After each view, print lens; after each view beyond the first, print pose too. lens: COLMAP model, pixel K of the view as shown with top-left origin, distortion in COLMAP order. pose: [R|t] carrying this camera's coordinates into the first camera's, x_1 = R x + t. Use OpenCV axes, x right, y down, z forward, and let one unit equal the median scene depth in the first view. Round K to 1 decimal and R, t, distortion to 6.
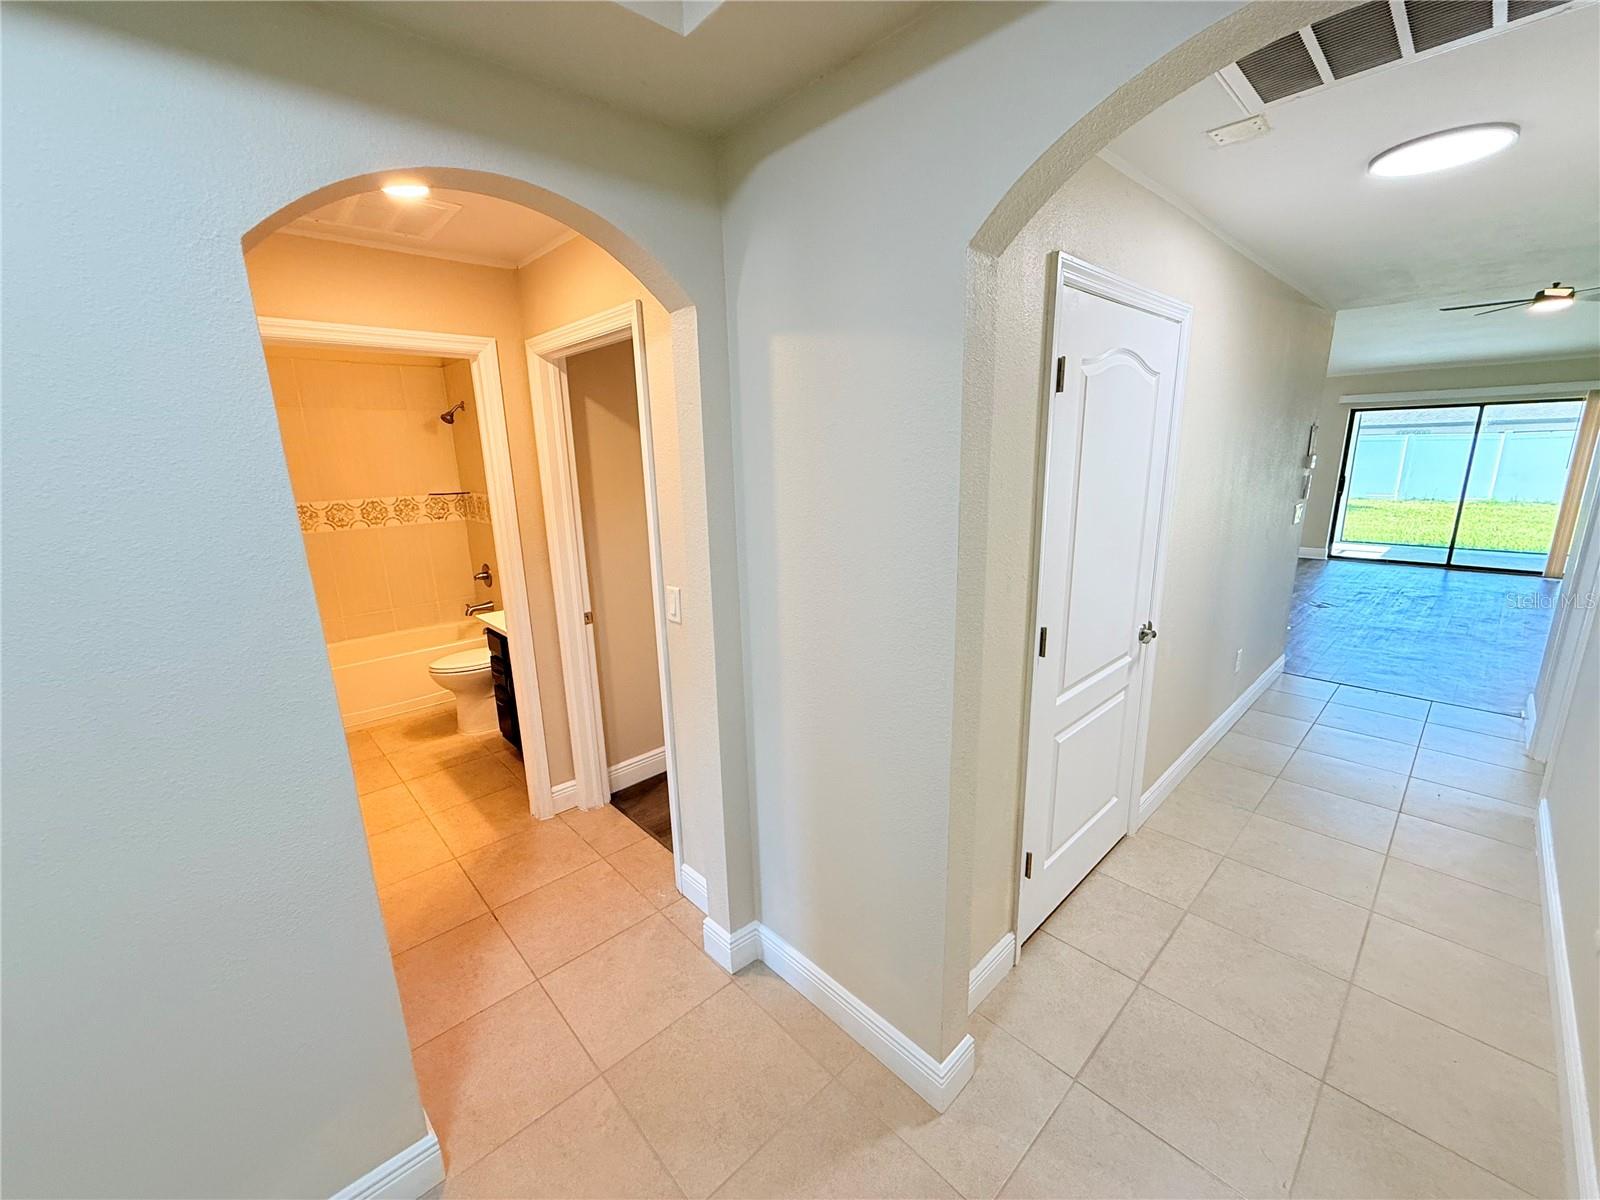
lens RADIAL K [[643.4, 0, 801.0], [0, 643.4, 604.4], [0, 0, 1]] dist [0.000110, 0.000106]
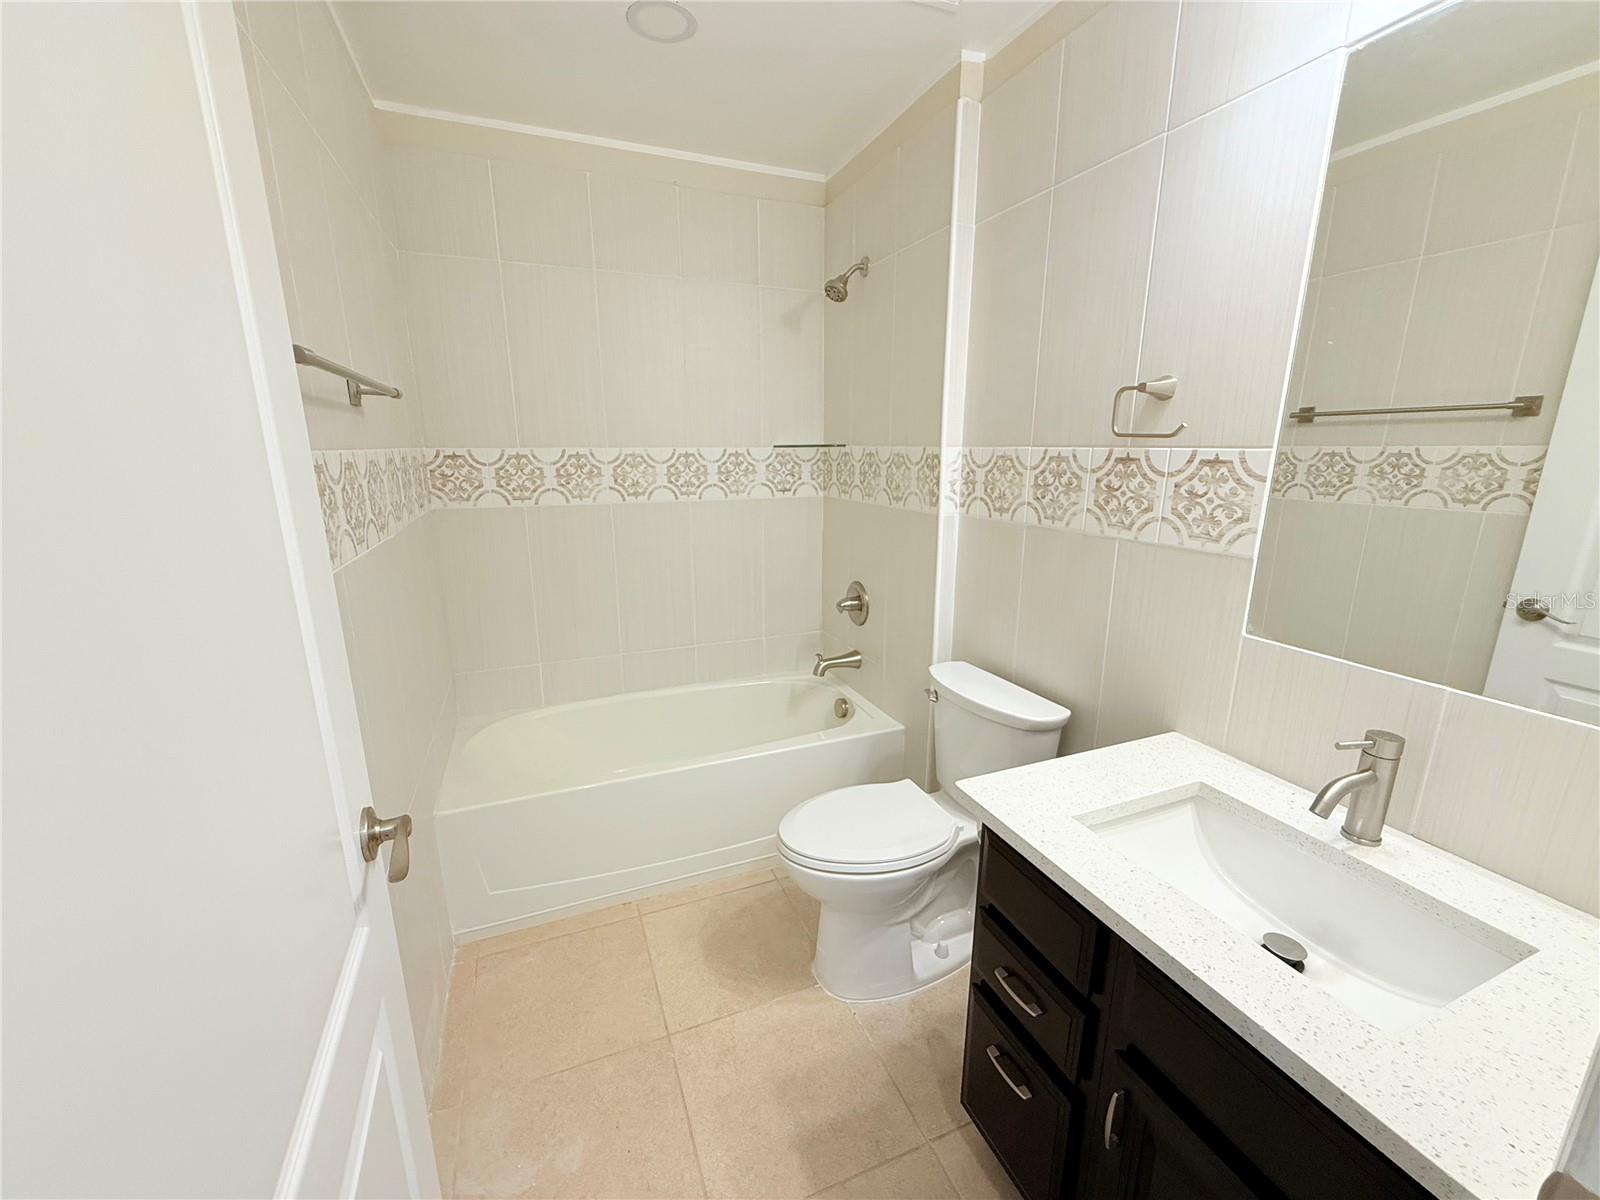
lens RADIAL K [[643.4, 0, 799.0], [0, 643.4, 604.0], [0, 0, 1]] dist [0.000110, 0.000106]
pose [[0.932812, 0.110525, -0.342994, -0.364770], [-0.107265, 0.993821, 0.028526, -0.056387], [0.344028, 0.010182, 0.938904, 0.505648]]
